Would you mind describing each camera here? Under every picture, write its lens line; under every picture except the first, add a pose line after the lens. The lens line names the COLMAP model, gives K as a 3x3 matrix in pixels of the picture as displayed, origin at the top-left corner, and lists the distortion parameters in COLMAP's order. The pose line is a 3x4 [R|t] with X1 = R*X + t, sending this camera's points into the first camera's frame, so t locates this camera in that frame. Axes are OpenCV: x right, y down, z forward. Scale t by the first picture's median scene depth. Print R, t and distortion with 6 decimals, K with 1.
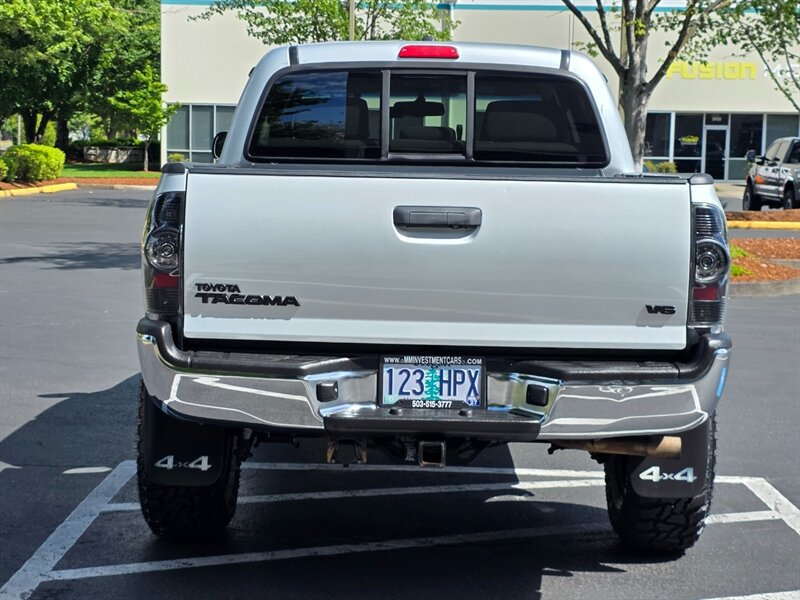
lens RADIAL K [[1512.4, 0, 400.0], [0, 1512.4, 300.0], [0, 0, 1]] dist [0.216353, -1.161968]
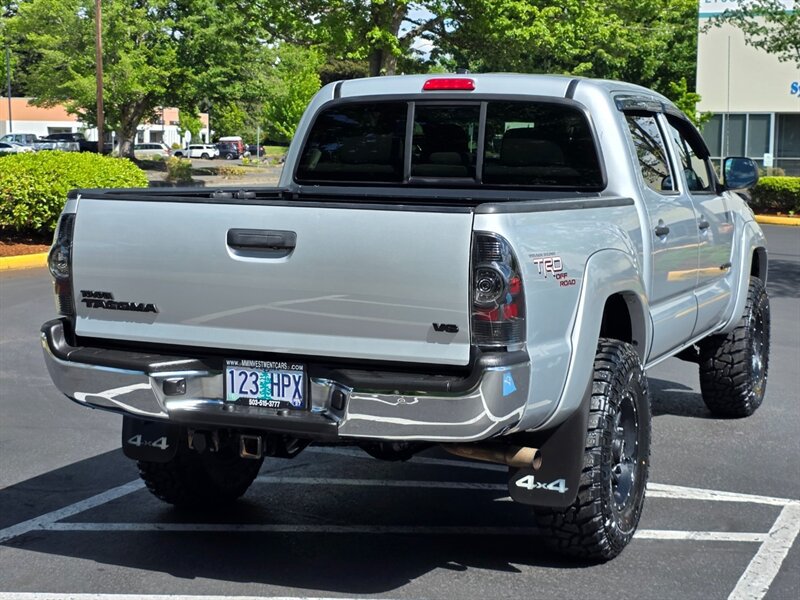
lens RADIAL K [[1446.1, 0, 415.1], [0, 1446.1, 303.2], [0, 0, 1]] dist [0.126608, -0.095010]
pose [[0.928780, 0.034574, -0.369017, 0.463177], [-0.033641, 0.999394, 0.008964, -0.017441], [0.369103, 0.004089, 0.929380, 0.026818]]
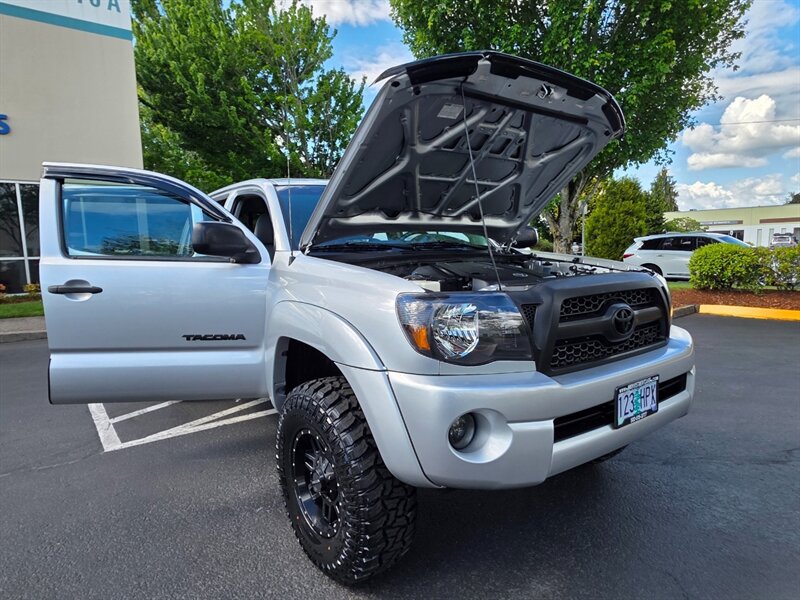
lens RADIAL K [[486.5, 0, 396.4], [0, 486.5, 308.6], [0, 0, 1]] dist [0.003188, -0.000417]
pose [[-0.803968, 0.070463, -0.590484, 0.382016], [-0.052499, 0.980668, 0.188504, -0.187255], [0.592351, 0.182550, -0.784726, 2.085976]]
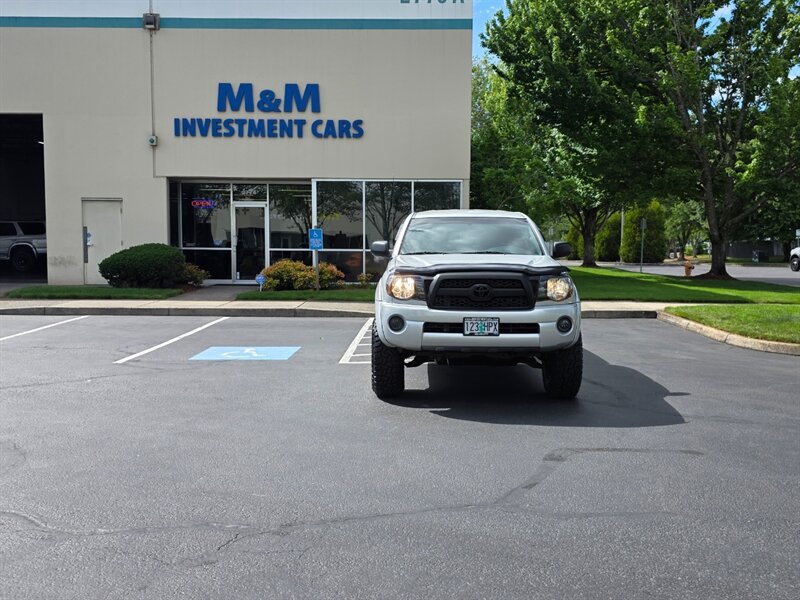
lens RADIAL K [[798.5, 0, 402.8], [0, 798.5, 311.7], [0, 0, 1]] dist [0.068385, -0.012371]
pose [[-0.999461, -0.027724, 0.017605, 0.132413], [-0.024088, 0.983213, 0.180864, -0.328545], [-0.022324, 0.180342, -0.983351, 3.261452]]
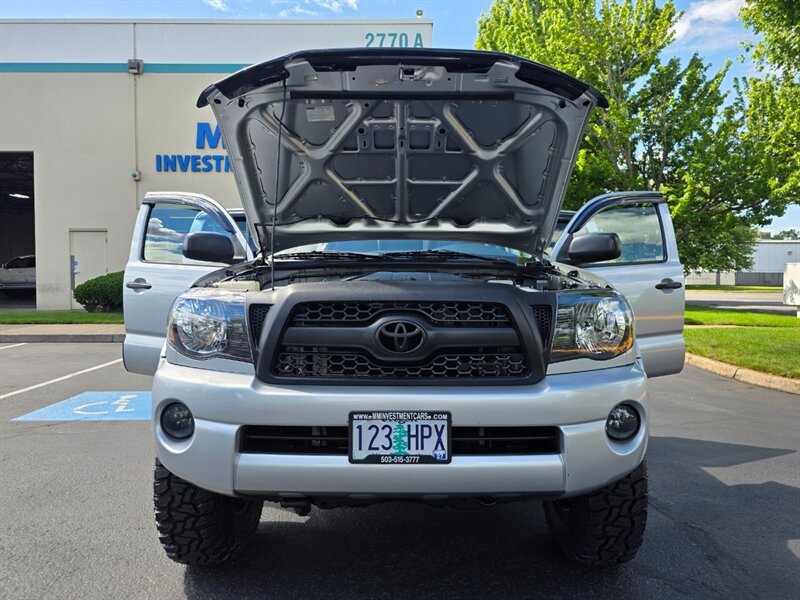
lens RADIAL K [[556.1, 0, 403.1], [0, 556.1, 300.8], [0, 0, 1]] dist [0.041007, -0.024634]
pose [[-0.999760, -0.021861, 0.001066, 0.020775], [-0.021508, 0.990308, 0.137214, -0.186989], [-0.004055, 0.137158, -0.990541, 2.239663]]
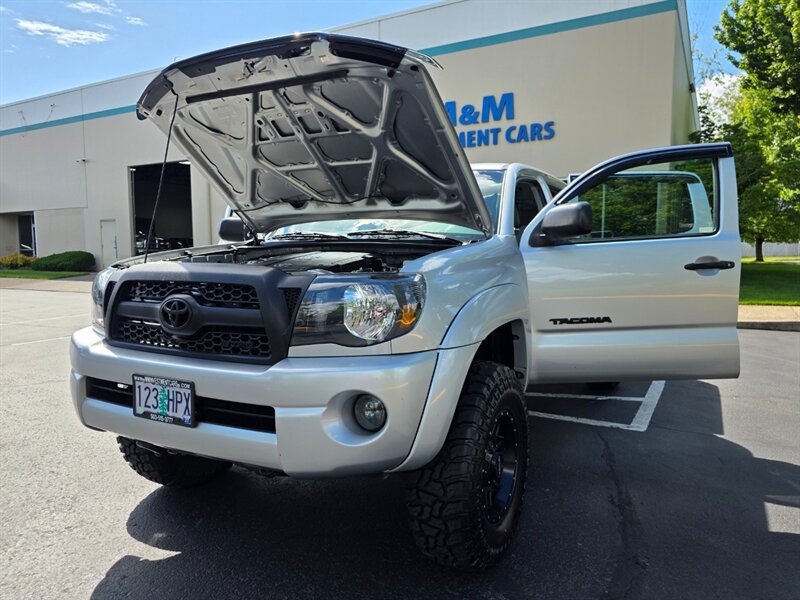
lens RADIAL K [[556.1, 0, 403.1], [0, 556.1, 300.8], [0, 0, 1]] dist [0.041007, -0.024634]
pose [[-0.879419, -0.060051, 0.472246, -0.307762], [0.033017, 0.981929, 0.186347, -0.194342], [-0.474903, 0.179469, -0.861544, 2.162458]]
